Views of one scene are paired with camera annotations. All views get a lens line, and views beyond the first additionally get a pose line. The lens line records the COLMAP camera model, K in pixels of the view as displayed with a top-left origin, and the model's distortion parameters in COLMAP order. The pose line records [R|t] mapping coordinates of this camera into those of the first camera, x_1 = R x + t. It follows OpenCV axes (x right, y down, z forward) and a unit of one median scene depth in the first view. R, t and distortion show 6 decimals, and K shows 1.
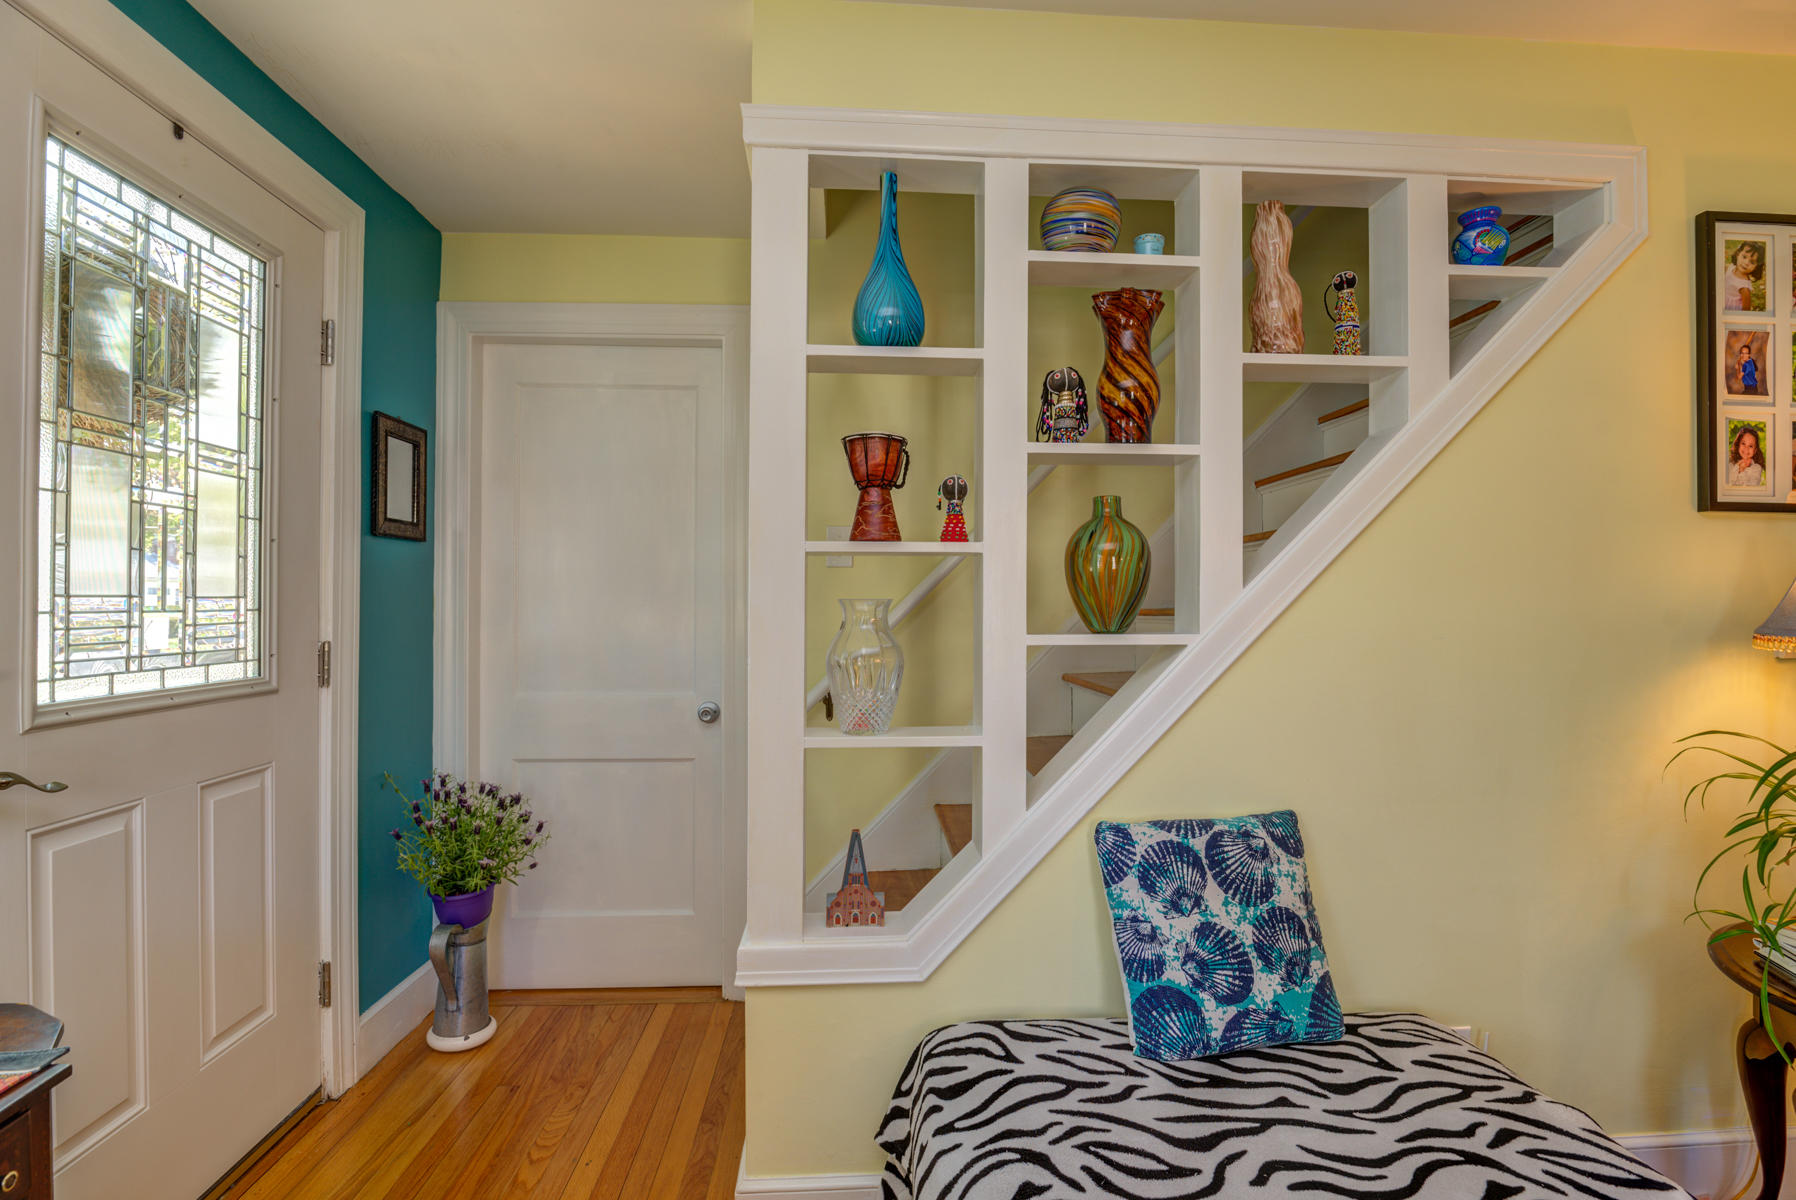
lens RADIAL K [[872.2, 0, 898.0], [0, 872.2, 600.0], [0, 0, 1]] dist [-0.003342, -0.010488]
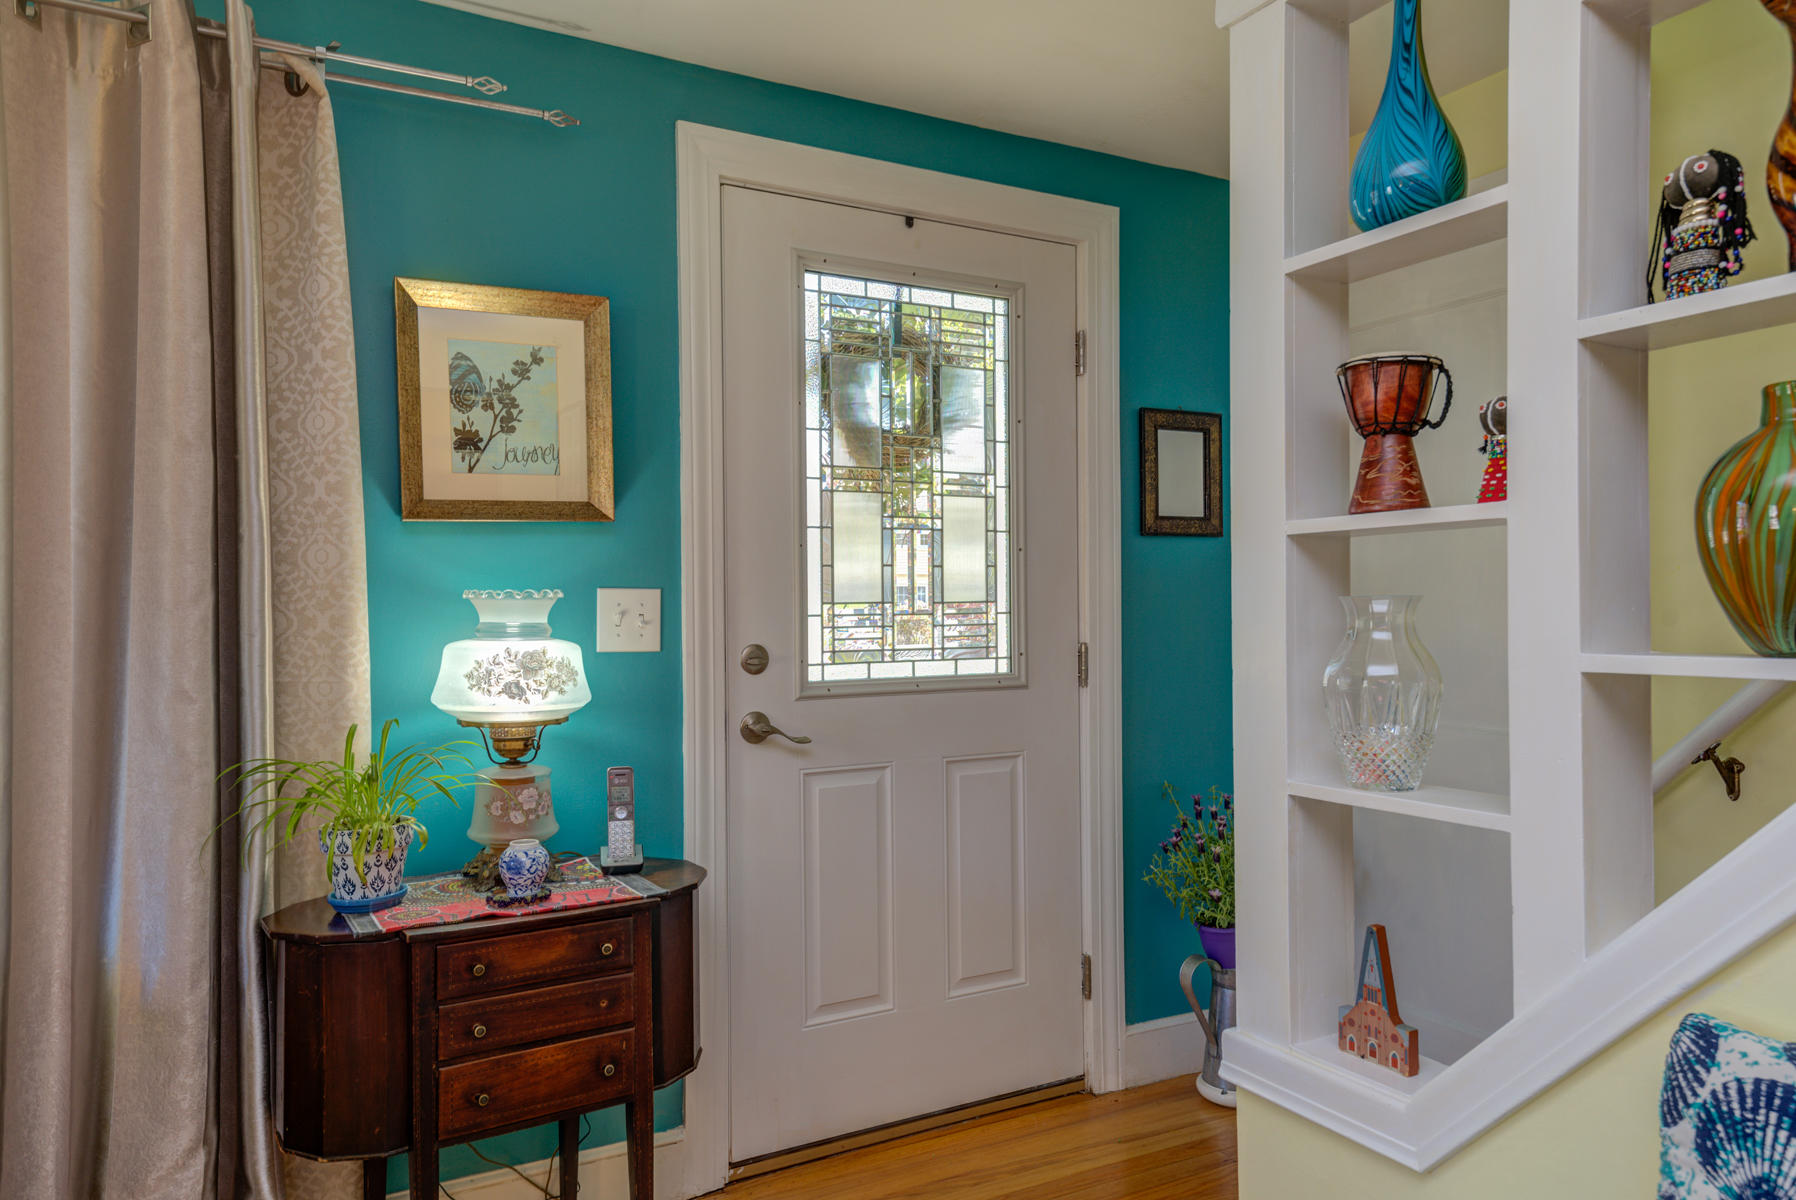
lens RADIAL K [[1186.5, 0, 898.0], [0, 1186.5, 600.0], [0, 0, 1]] dist [0.032970, 0.003728]
pose [[0.430313, -0.011542, -0.902606, 0.613996], [0.015200, 0.999869, -0.005539, 0.001686], [0.902552, -0.011337, 0.430433, 0.226652]]
